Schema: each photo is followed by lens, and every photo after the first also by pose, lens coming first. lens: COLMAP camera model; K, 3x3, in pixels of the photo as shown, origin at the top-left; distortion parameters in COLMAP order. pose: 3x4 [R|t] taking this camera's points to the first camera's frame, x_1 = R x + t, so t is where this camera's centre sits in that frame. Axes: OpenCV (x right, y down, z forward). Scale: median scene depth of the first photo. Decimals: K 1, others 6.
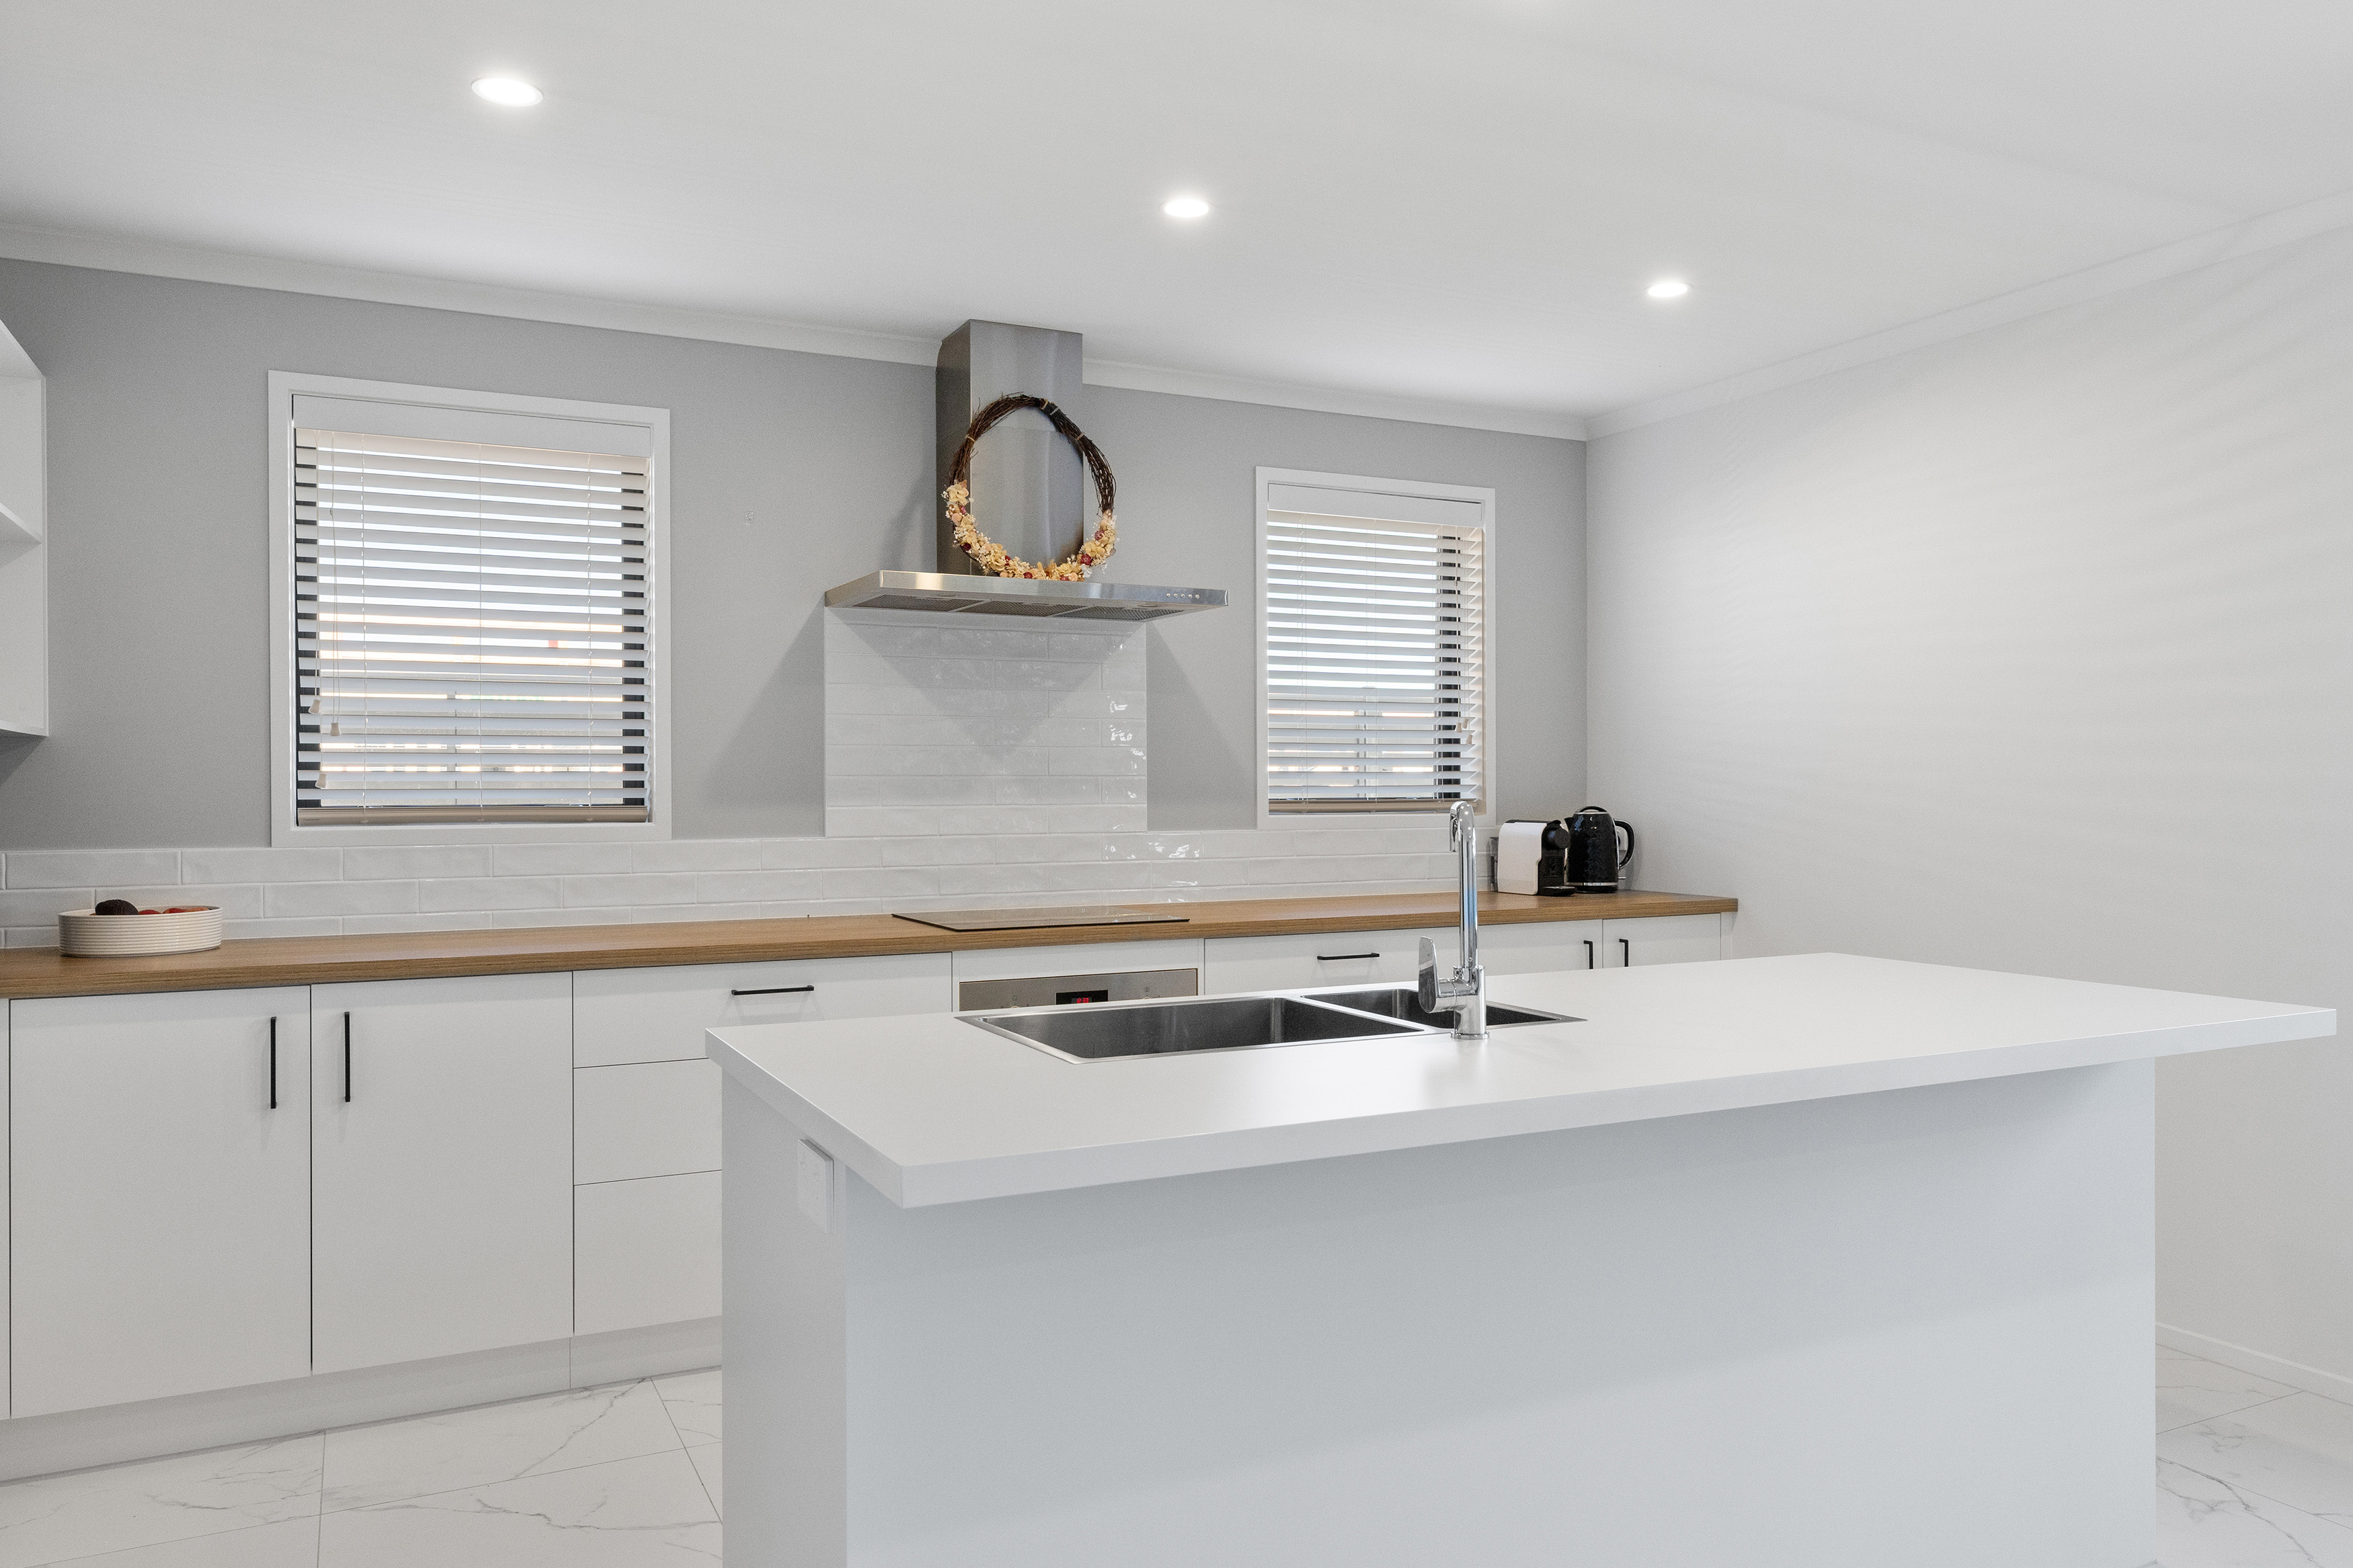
lens RADIAL K [[1664.1, 0, 1176.5], [0, 1664.1, 784.0], [0, 0, 1]] dist [0.021583, 0.002831]
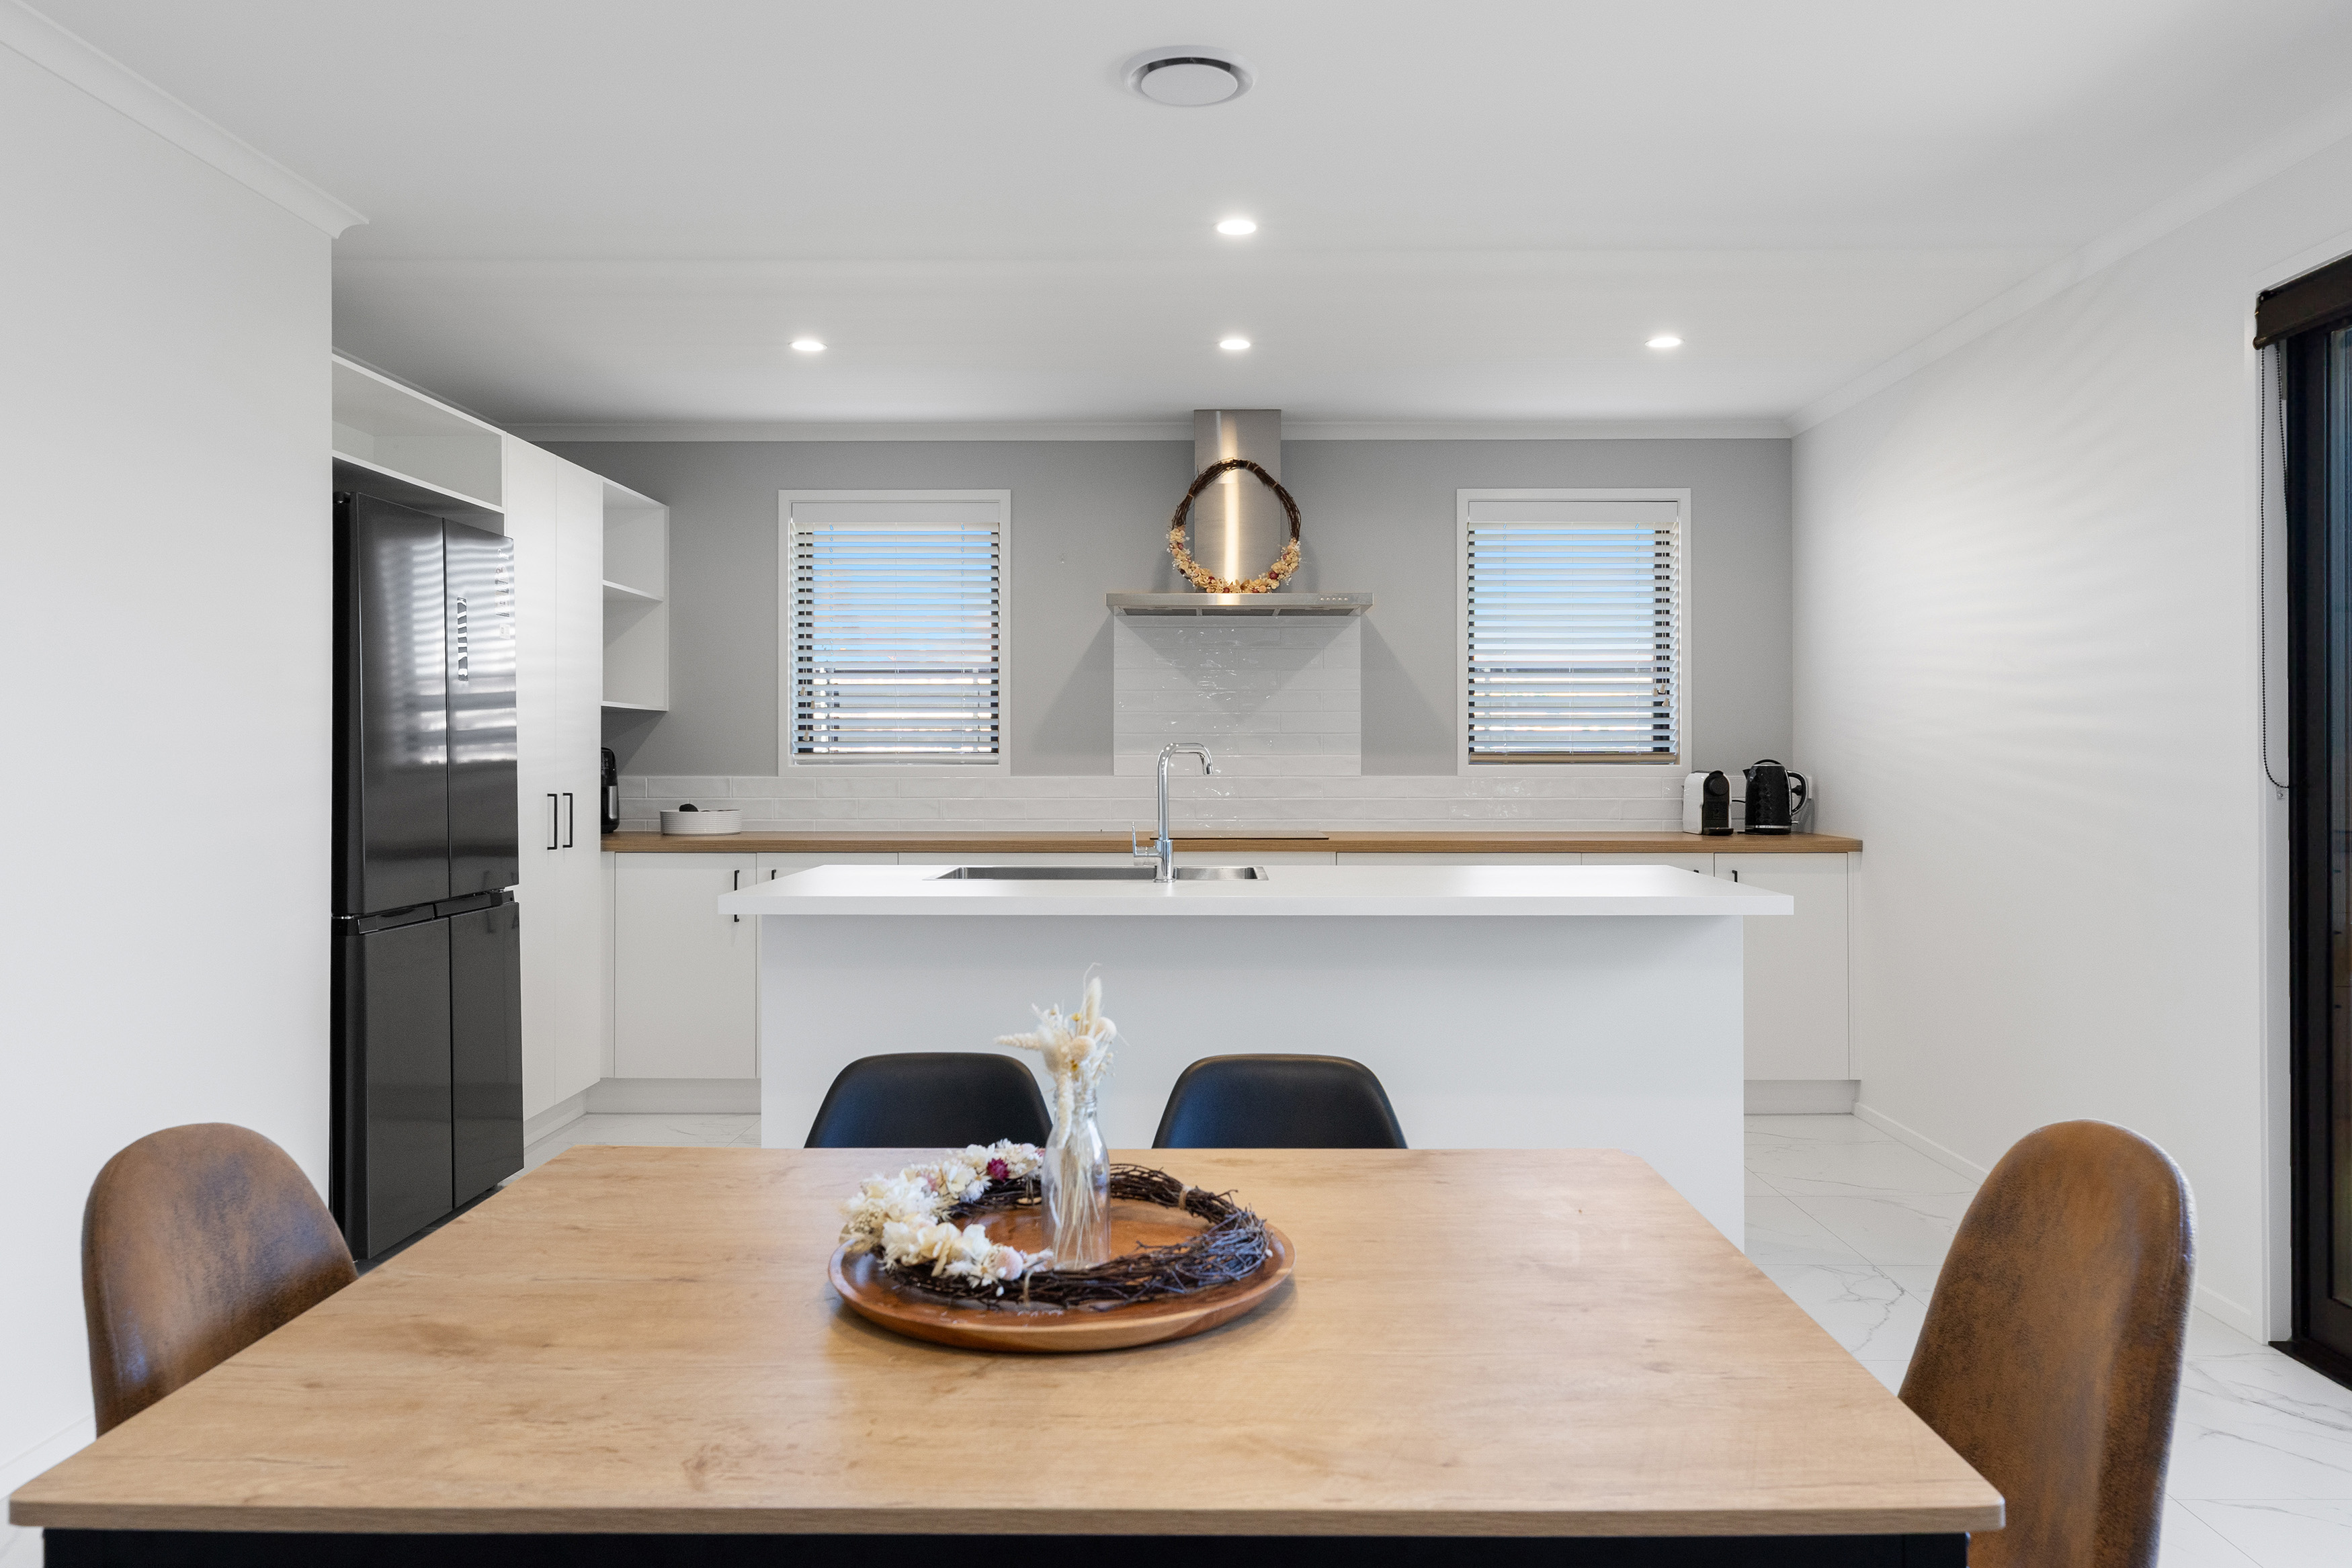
lens RADIAL K [[1663.4, 0, 1176.0], [0, 1663.4, 784.0], [0, 0, 1]] dist [0.021583, 0.002831]
pose [[0.888647, 0.010632, -0.458468, 0.497287], [-0.002145, 0.999817, 0.019029, 0.011292], [0.458586, -0.015926, 0.888507, -0.257175]]
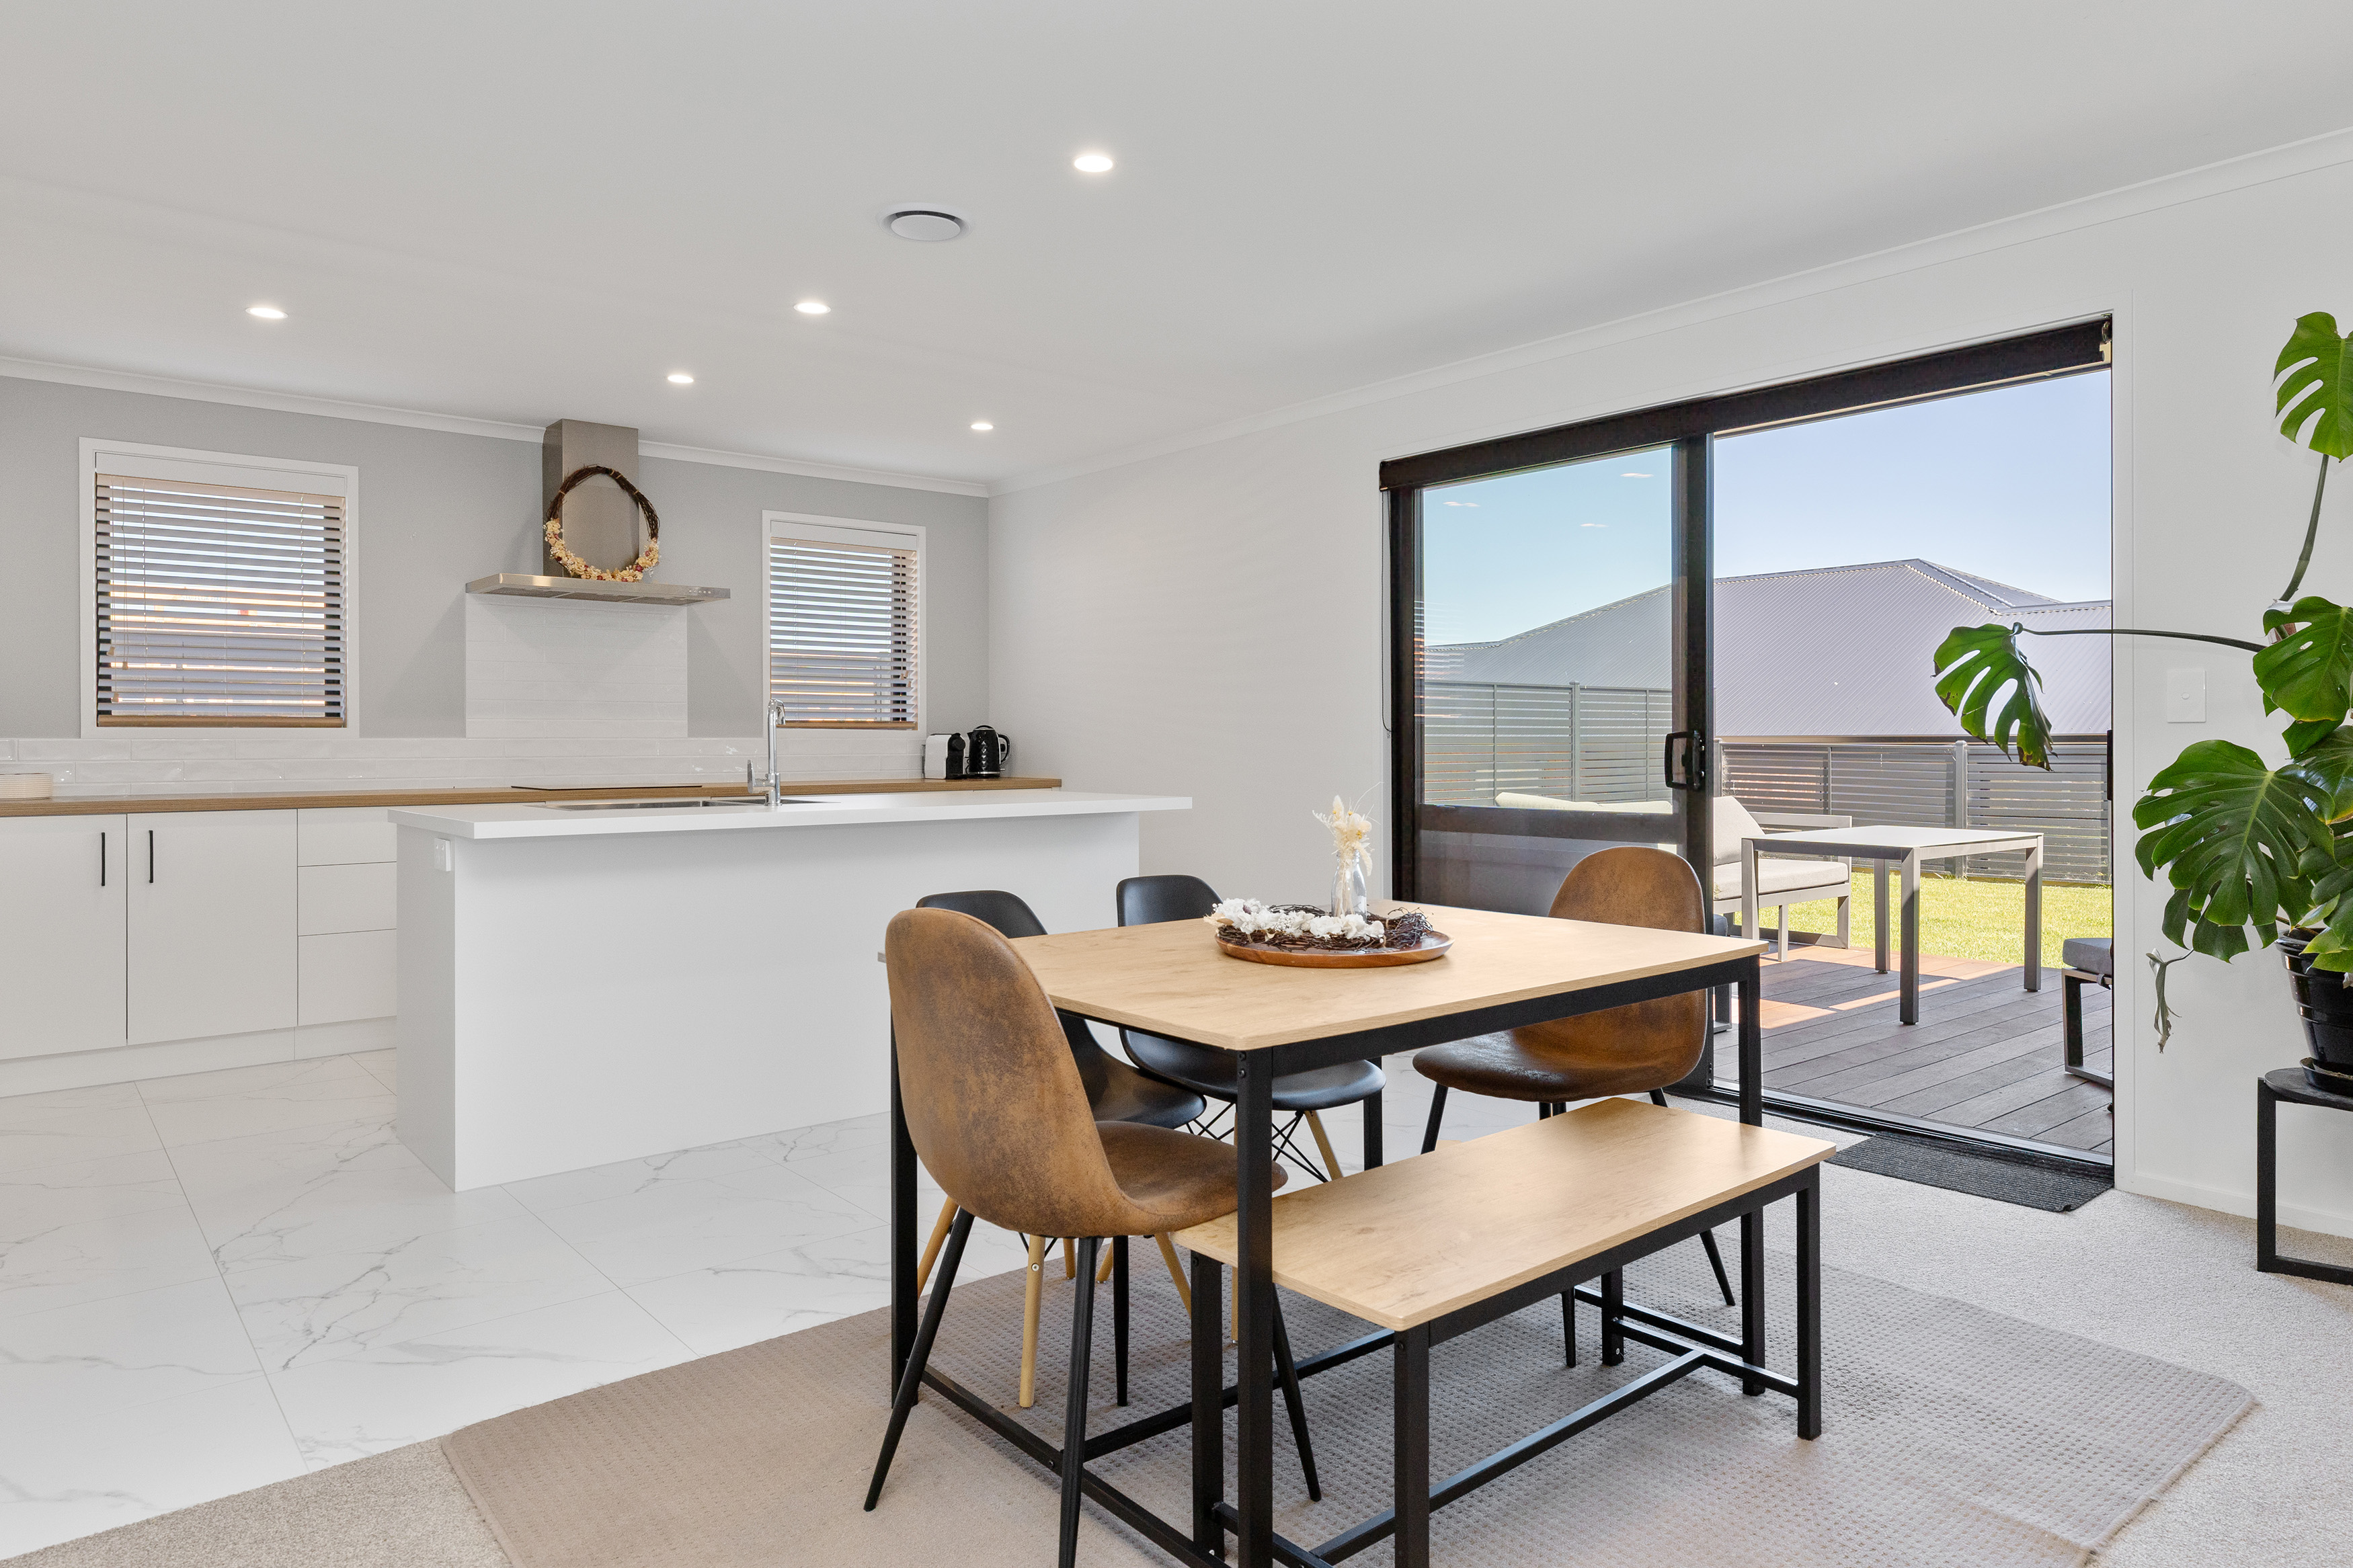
lens RADIAL K [[1471.9, 0, 1166.5], [0, 1471.9, 733.5], [0, 0, 1]] dist [0.025630, 0.003486]
pose [[0.976891, -0.000205, 0.213740, 0.139592], [0.001907, 0.999968, -0.007754, 0.039374], [-0.213732, 0.007982, 0.976860, -0.520684]]
